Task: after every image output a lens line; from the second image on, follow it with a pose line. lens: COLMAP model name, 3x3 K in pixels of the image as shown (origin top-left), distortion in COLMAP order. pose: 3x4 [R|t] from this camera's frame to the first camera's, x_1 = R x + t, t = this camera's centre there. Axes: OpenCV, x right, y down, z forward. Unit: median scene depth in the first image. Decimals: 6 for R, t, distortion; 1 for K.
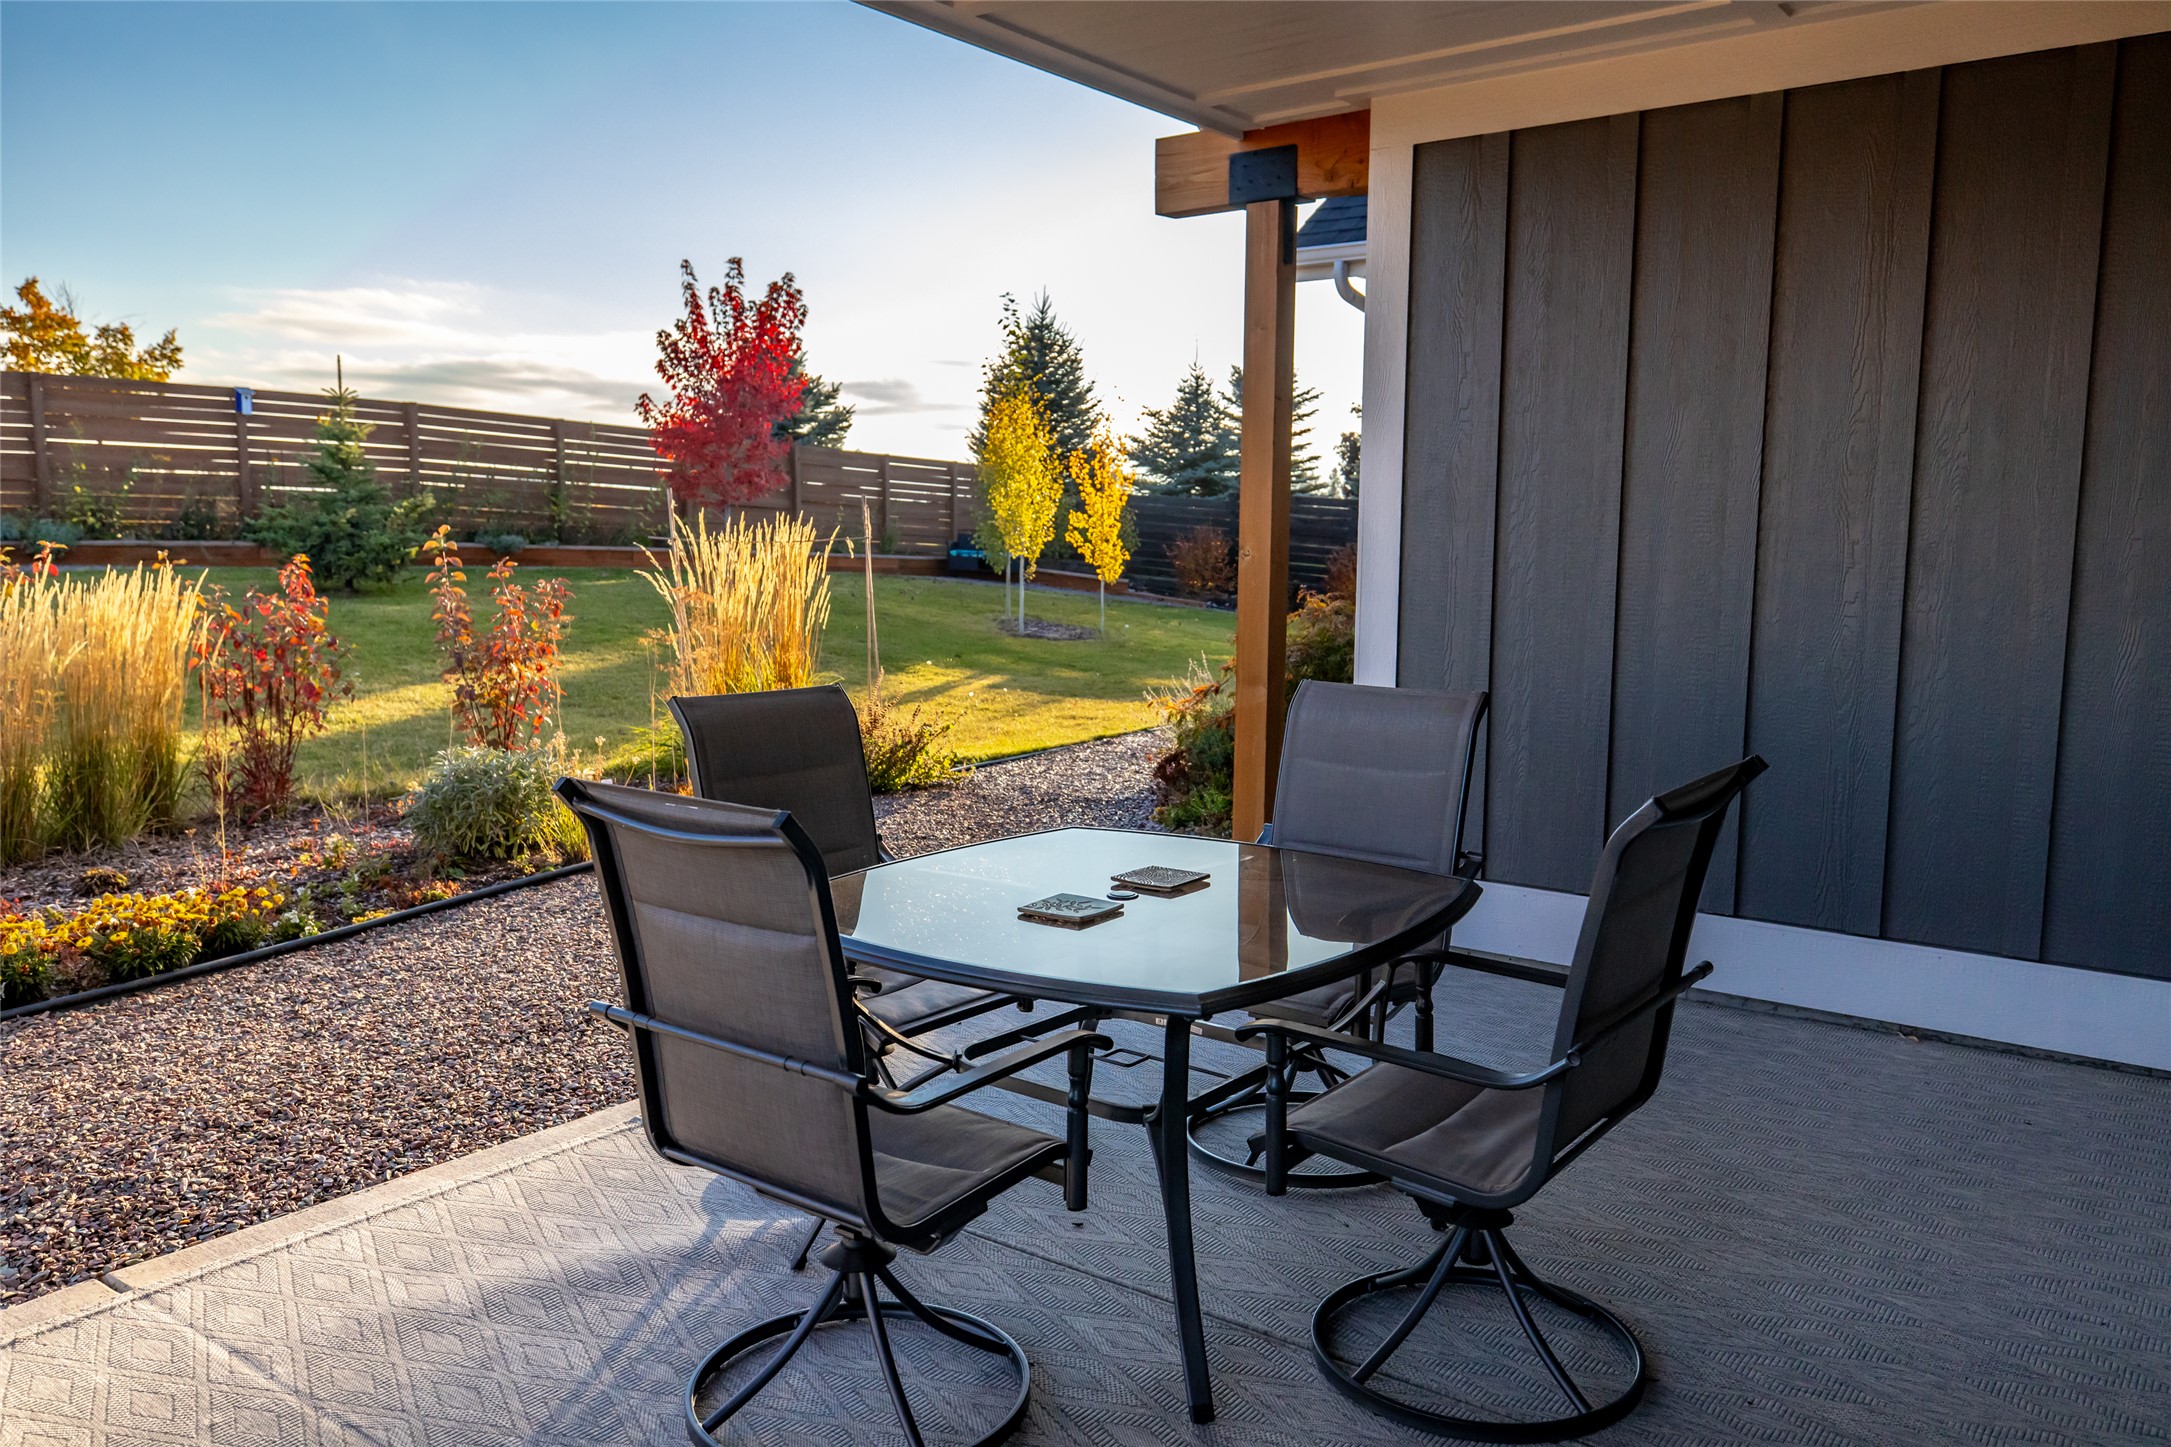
lens RADIAL K [[1646.1, 0, 1085.9], [0, 1646.1, 733.3], [0, 0, 1]] dist [0.008385, -0.003520]
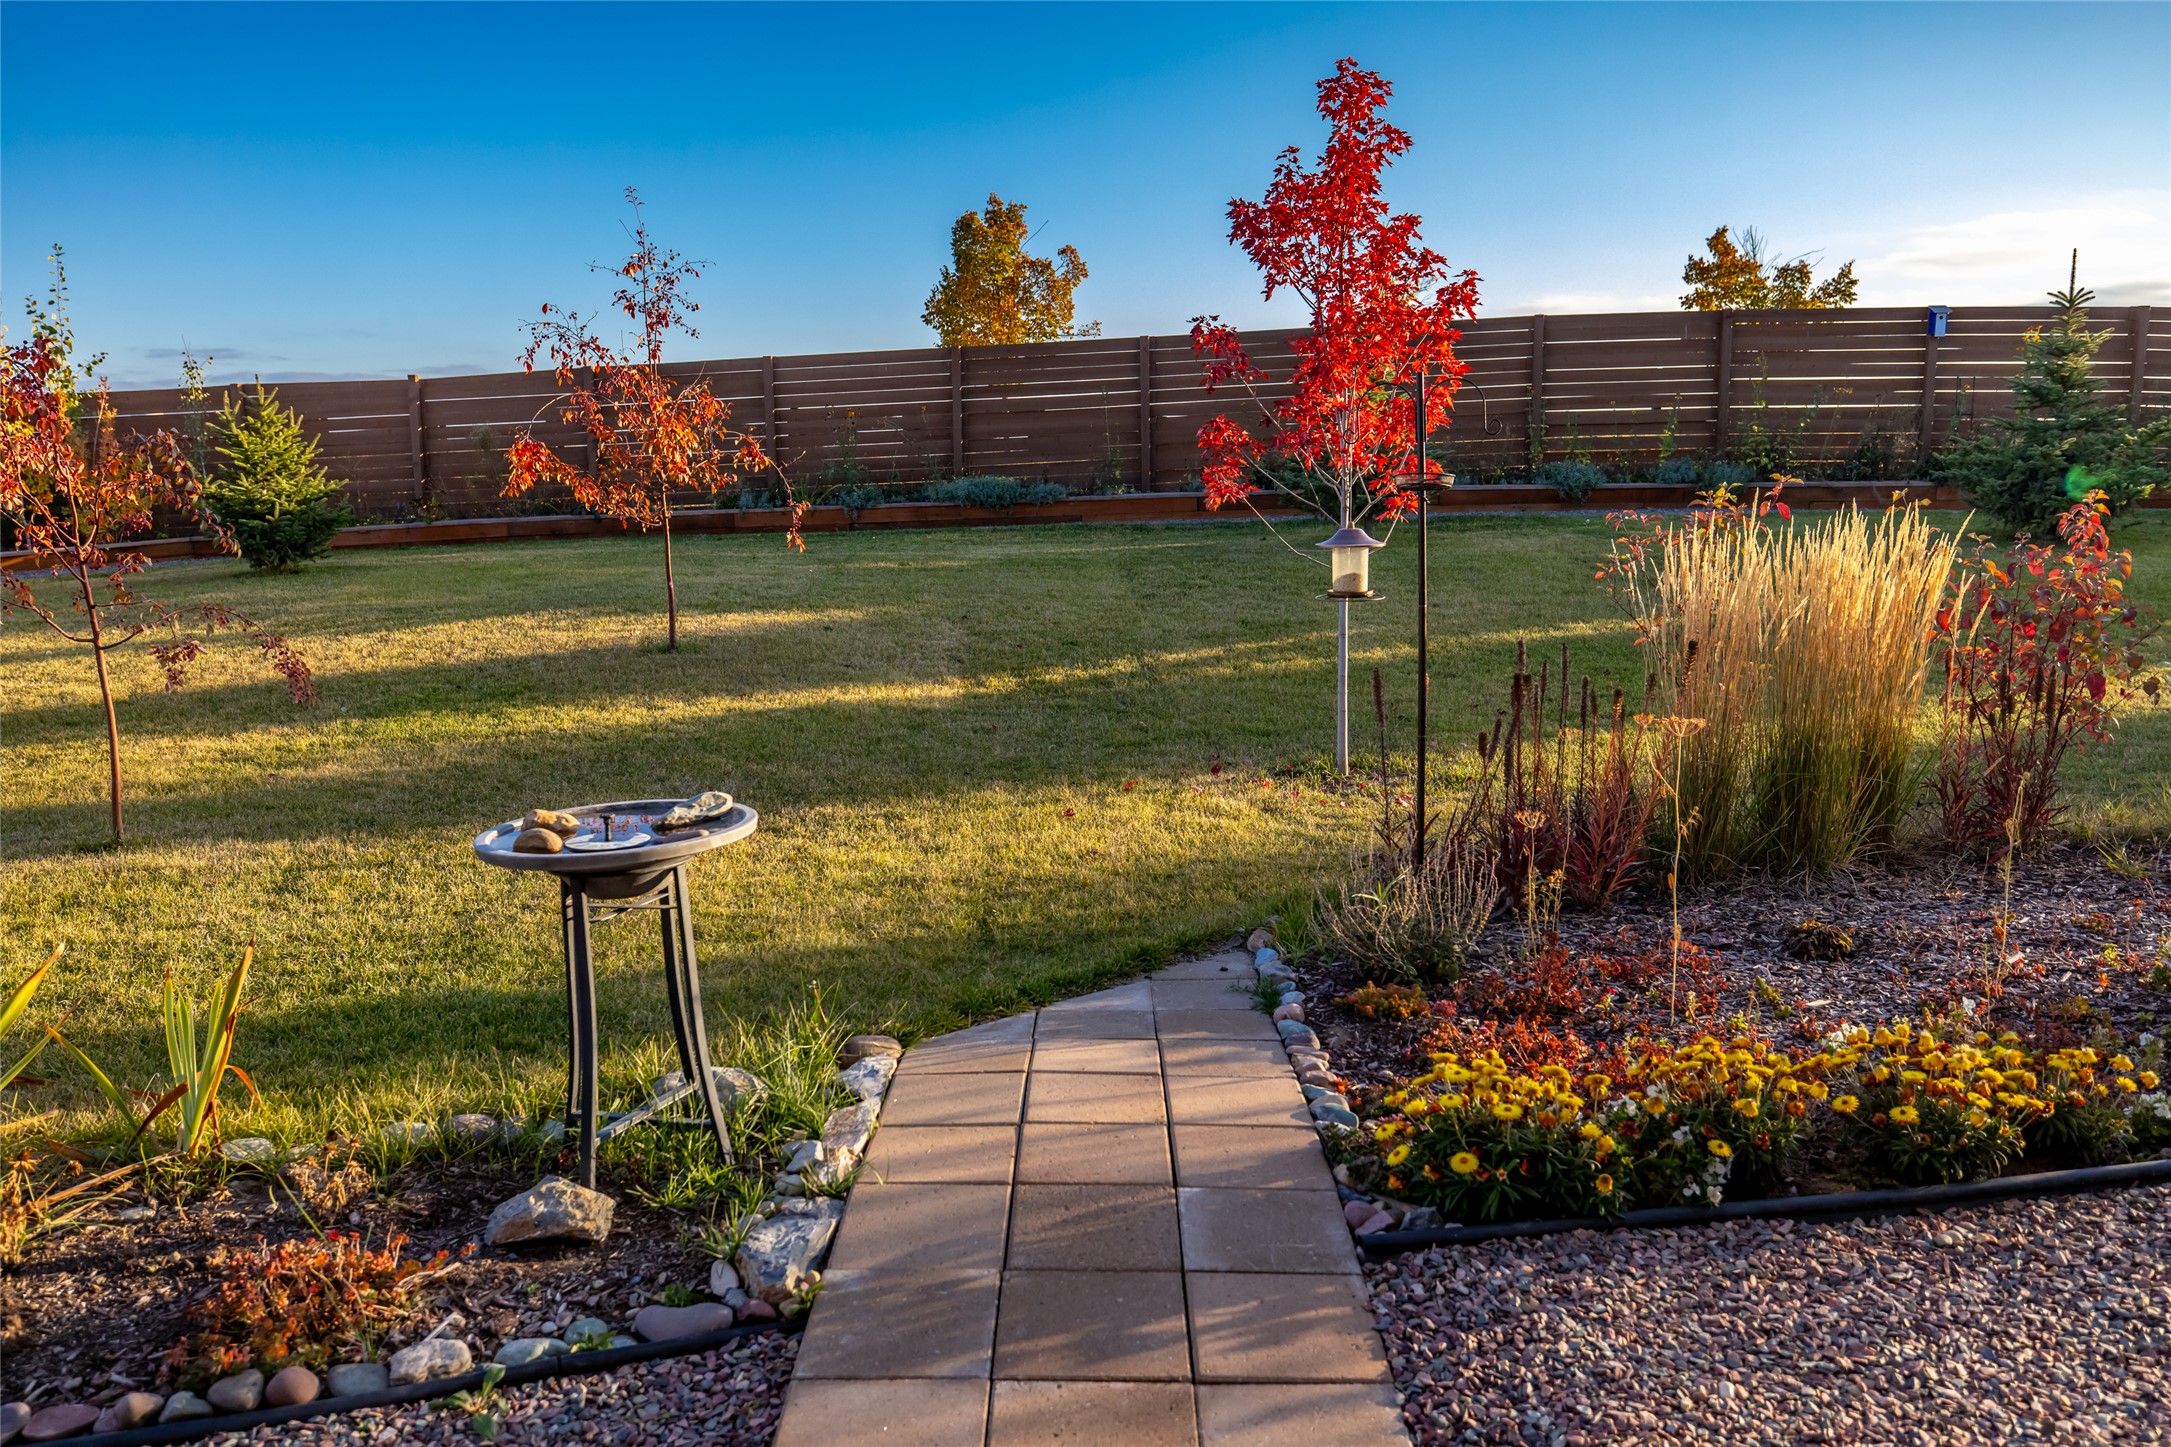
lens RADIAL K [[1623.6, 0, 1090.1], [0, 1623.6, 725.6], [0, 0, 1]] dist [0.013070, -0.004066]
pose [[0.615534, 0.105190, -0.781059, -0.294405], [-0.080974, 0.994249, 0.070089, -0.034997], [0.783939, 0.020103, 0.620512, 0.361682]]
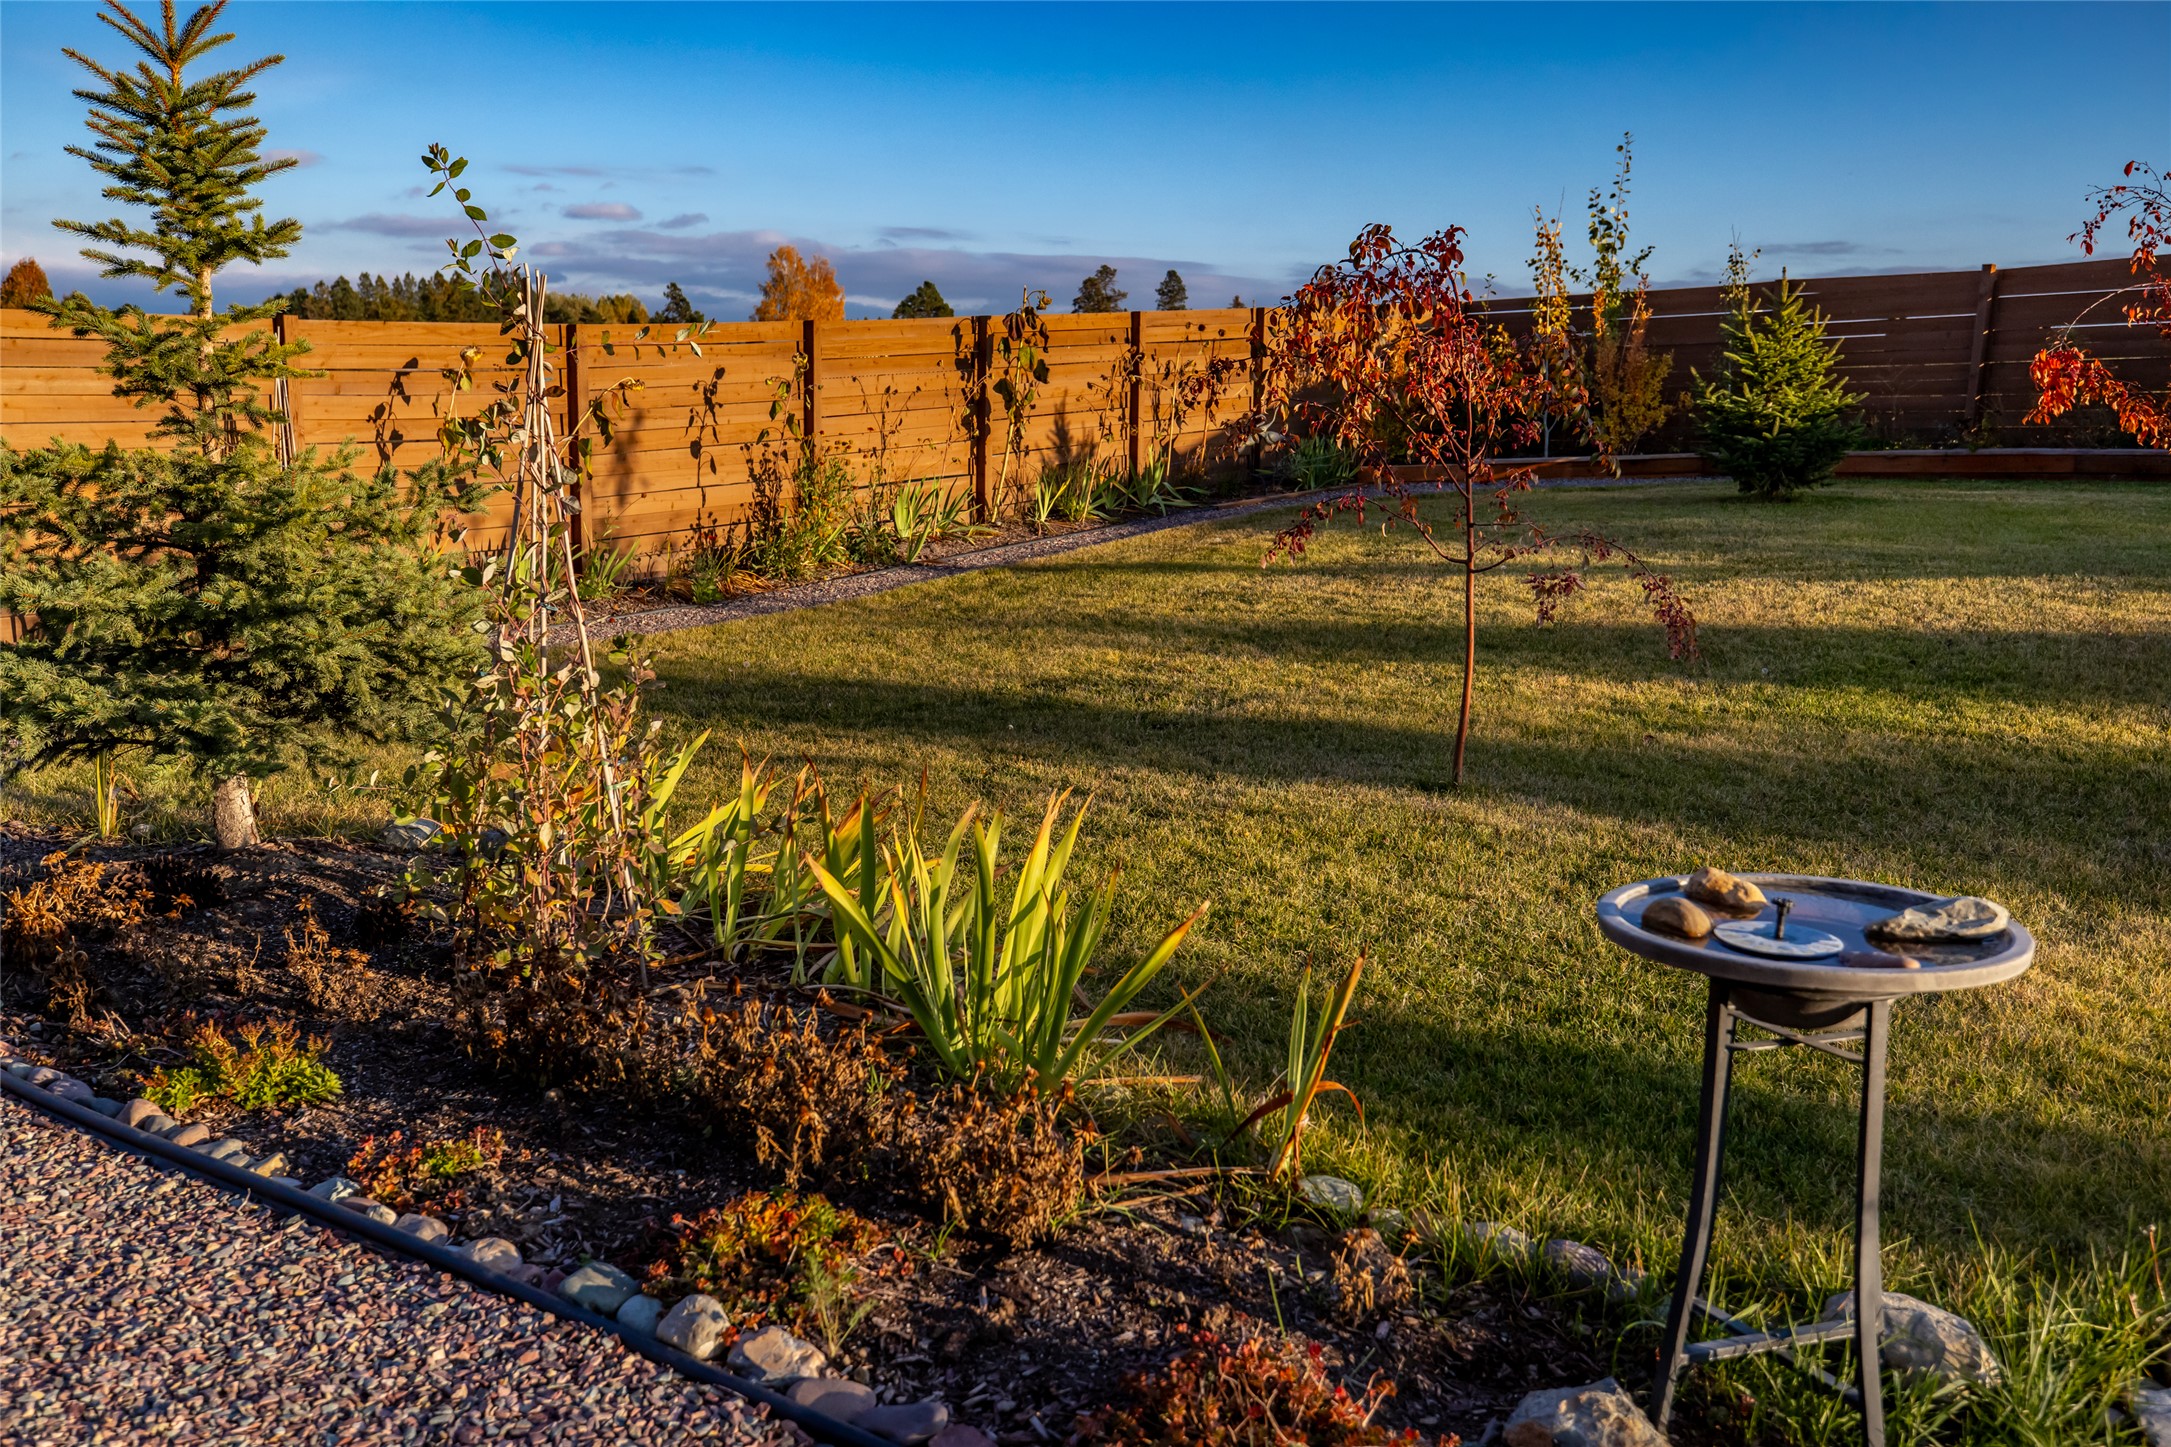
lens RADIAL K [[1914.3, 0, 1068.8], [0, 1914.3, 721.8], [0, 0, 1]] dist [0.012021, 0.007208]
pose [[-0.182484, 0.161433, -0.969865, -0.379632], [-0.144552, 0.971305, 0.188870, -0.053651], [0.972525, 0.174662, -0.153912, 0.487608]]
